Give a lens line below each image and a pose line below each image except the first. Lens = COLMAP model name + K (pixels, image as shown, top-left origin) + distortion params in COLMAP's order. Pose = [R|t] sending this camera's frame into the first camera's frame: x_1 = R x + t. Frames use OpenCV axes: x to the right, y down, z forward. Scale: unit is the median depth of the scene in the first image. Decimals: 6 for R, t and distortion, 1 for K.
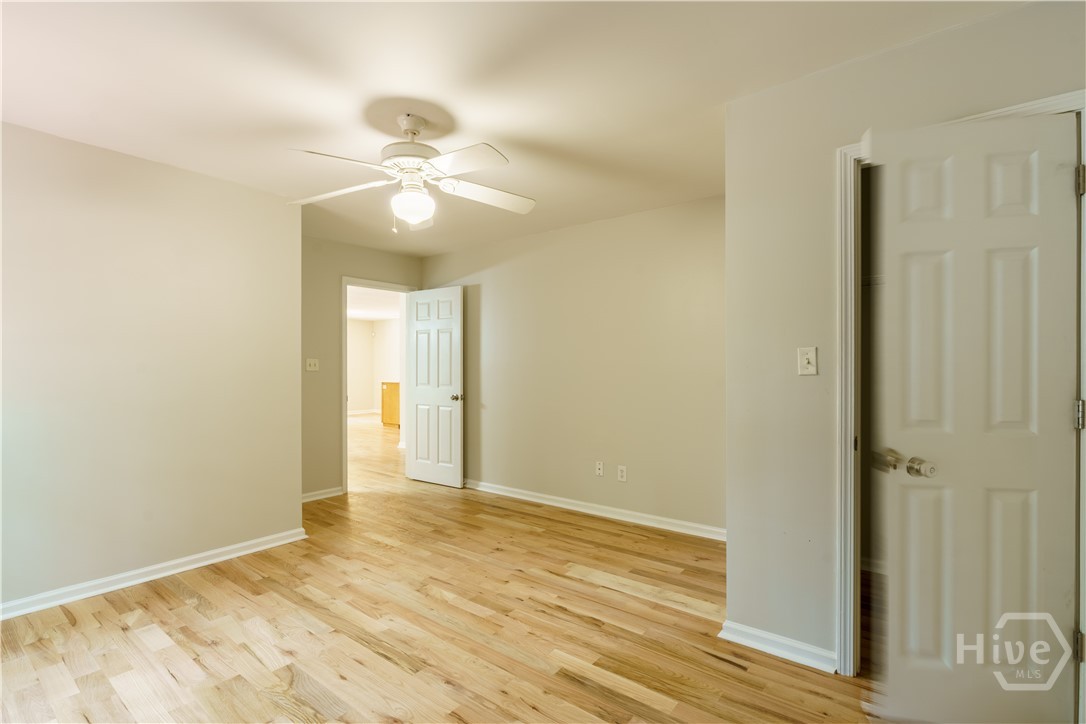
lens RADIAL K [[504.4, 0, 546.6], [0, 504.4, 370.9], [0, 0, 1]] dist [-0.002870, -0.000068]
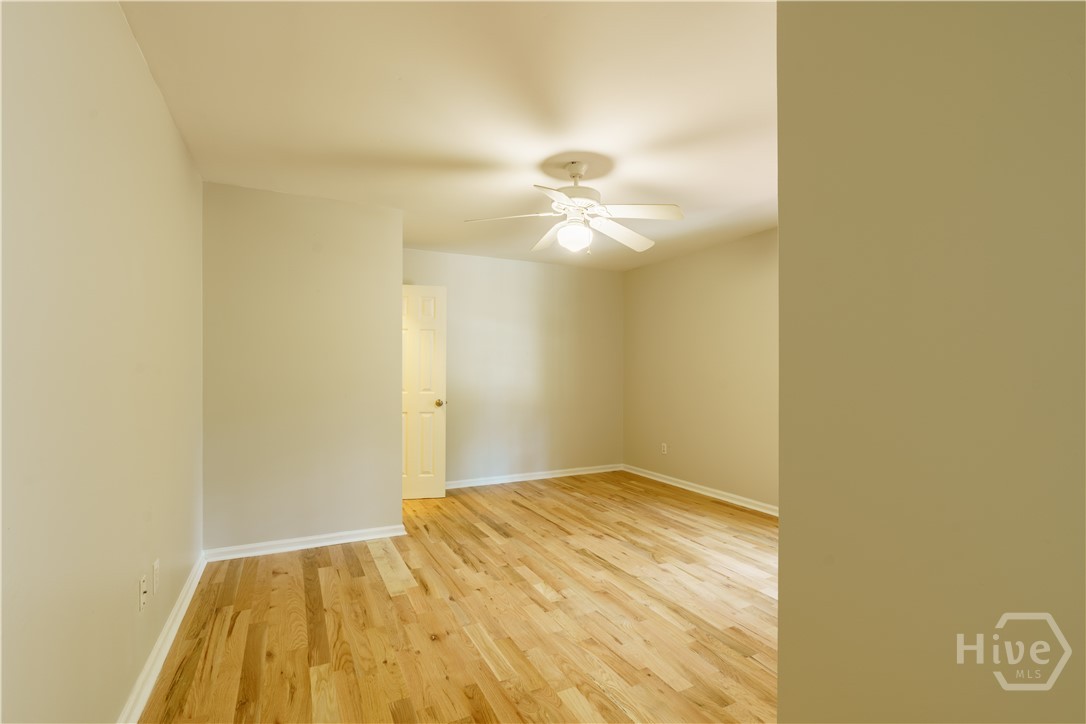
lens RADIAL K [[506.3, 0, 547.8], [0, 506.3, 363.5], [0, 0, 1]] dist [0.000554, 0.000388]
pose [[-0.906309, 0.009605, 0.422507, -0.659294], [0.006136, 0.999935, -0.009571, -0.011743], [-0.422571, -0.006082, -0.906309, 1.950930]]
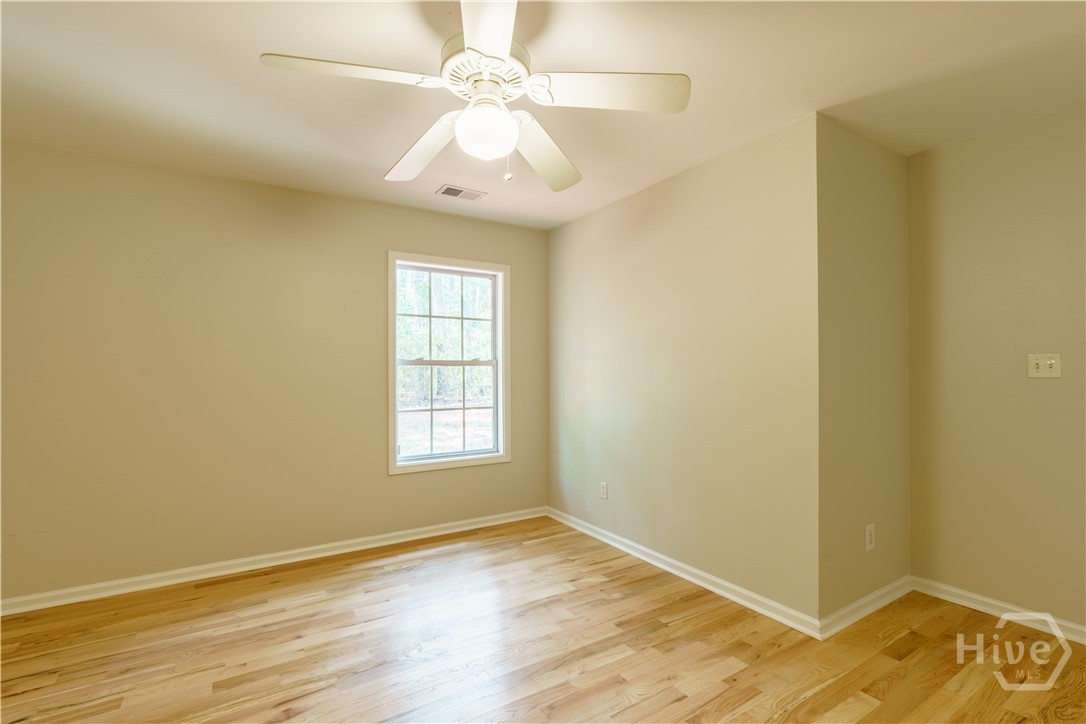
lens RADIAL K [[489.8, 0, 546.1], [0, 489.8, 372.9], [0, 0, 1]] dist [-0.001699, 0.000013]
pose [[-0.336261, 0.002015, -0.941767, 0.301036], [-0.000348, 0.999997, 0.002264, -0.010624], [0.941769, 0.001089, -0.336260, 1.182069]]
